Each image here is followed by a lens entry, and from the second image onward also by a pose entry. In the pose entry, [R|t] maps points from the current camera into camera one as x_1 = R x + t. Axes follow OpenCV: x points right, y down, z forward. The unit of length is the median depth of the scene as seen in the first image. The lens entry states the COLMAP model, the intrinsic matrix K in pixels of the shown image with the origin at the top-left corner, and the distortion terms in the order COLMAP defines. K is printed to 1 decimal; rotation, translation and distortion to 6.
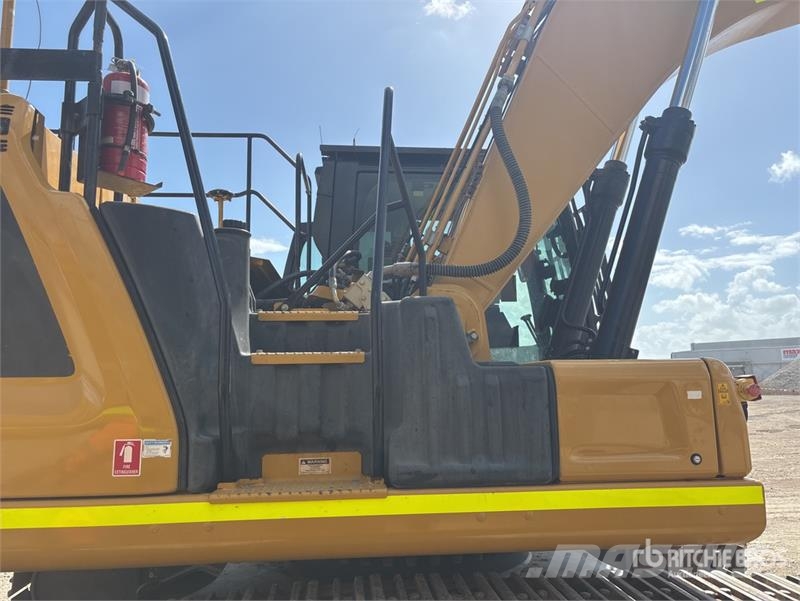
lens RADIAL K [[610.8, 0, 419.8], [0, 610.8, 293.1], [0, 0, 1]] dist [0.018785, -0.005670]
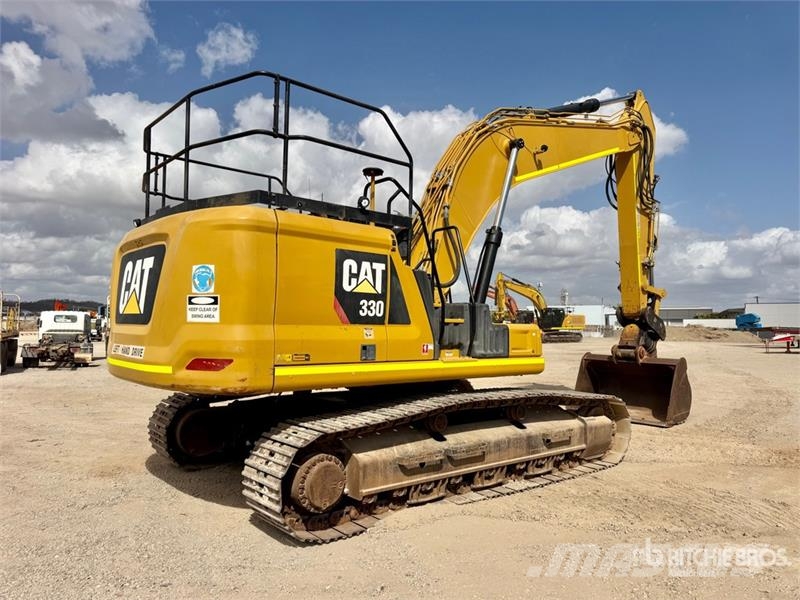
lens RADIAL K [[567.4, 0, 401.5], [0, 567.4, 275.1], [0, 0, 1]] dist [-0.002964, -0.002972]
pose [[0.826321, 0.078555, 0.557694, -2.076857], [-0.113762, 0.993094, 0.028674, -0.185828], [-0.551590, -0.087138, 0.829551, -1.296979]]
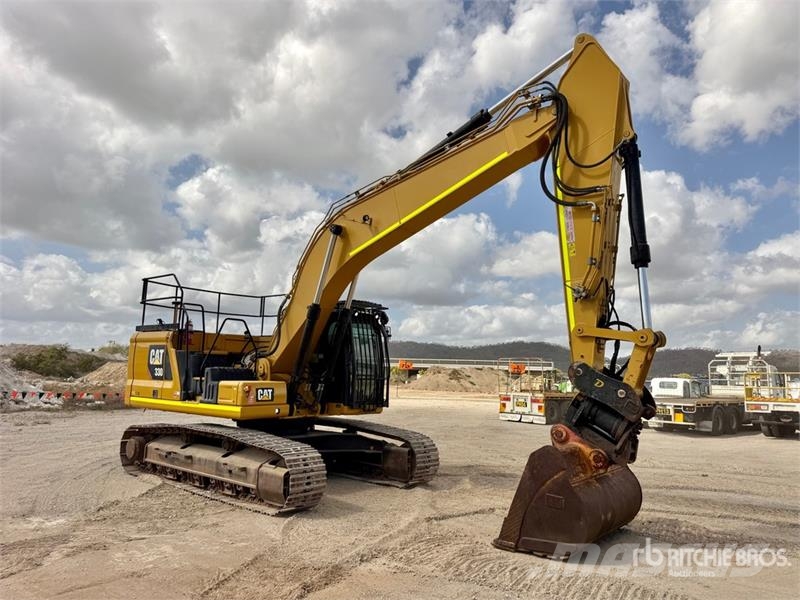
lens RADIAL K [[557.5, 0, 400.0], [0, 557.5, 300.0], [0, 0, 1]] dist [0.101089, -0.143882]
pose [[0.704721, -0.056446, -0.707236, 4.557673], [0.068767, 0.997571, -0.011096, -0.401092], [0.706144, -0.040815, 0.706891, -1.208191]]
